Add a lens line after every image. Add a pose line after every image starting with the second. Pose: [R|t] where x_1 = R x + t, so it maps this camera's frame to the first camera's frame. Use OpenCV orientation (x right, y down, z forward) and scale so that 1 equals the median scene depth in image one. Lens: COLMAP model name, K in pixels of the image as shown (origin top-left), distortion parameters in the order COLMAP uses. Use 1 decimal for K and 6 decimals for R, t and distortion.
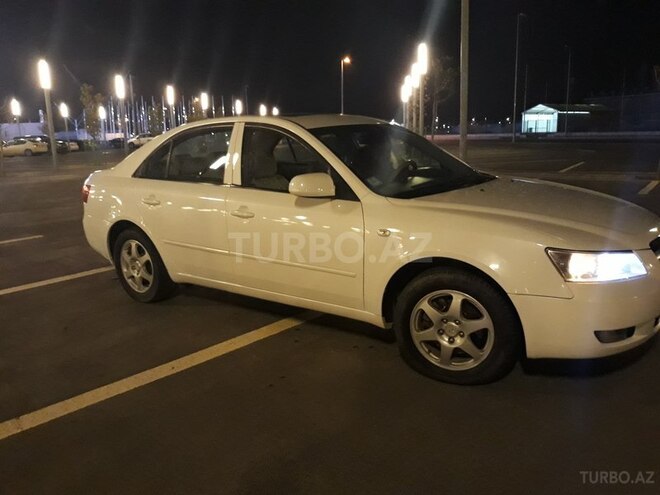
lens RADIAL K [[562.6, 0, 330.0], [0, 562.6, 247.5], [0, 0, 1]] dist [-0.004247, -0.006559]
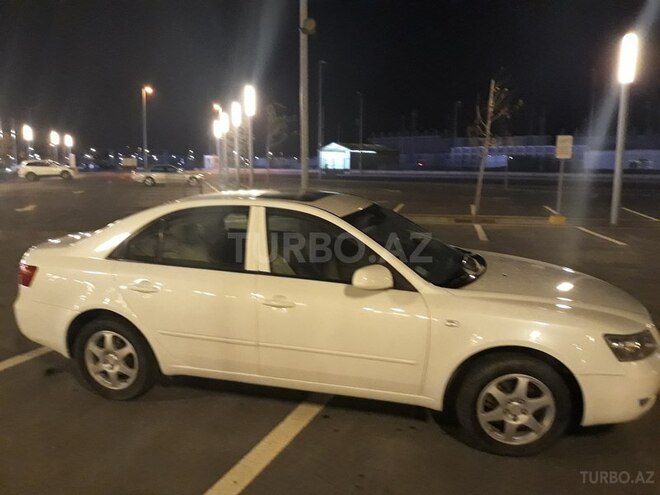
lens RADIAL K [[562.6, 0, 330.0], [0, 562.6, 247.5], [0, 0, 1]] dist [-0.004247, -0.006559]
pose [[0.932918, -0.022338, 0.359394, -0.375671], [0.040531, 0.998246, -0.043164, -0.100484], [-0.357799, 0.054835, 0.932187, 0.058173]]
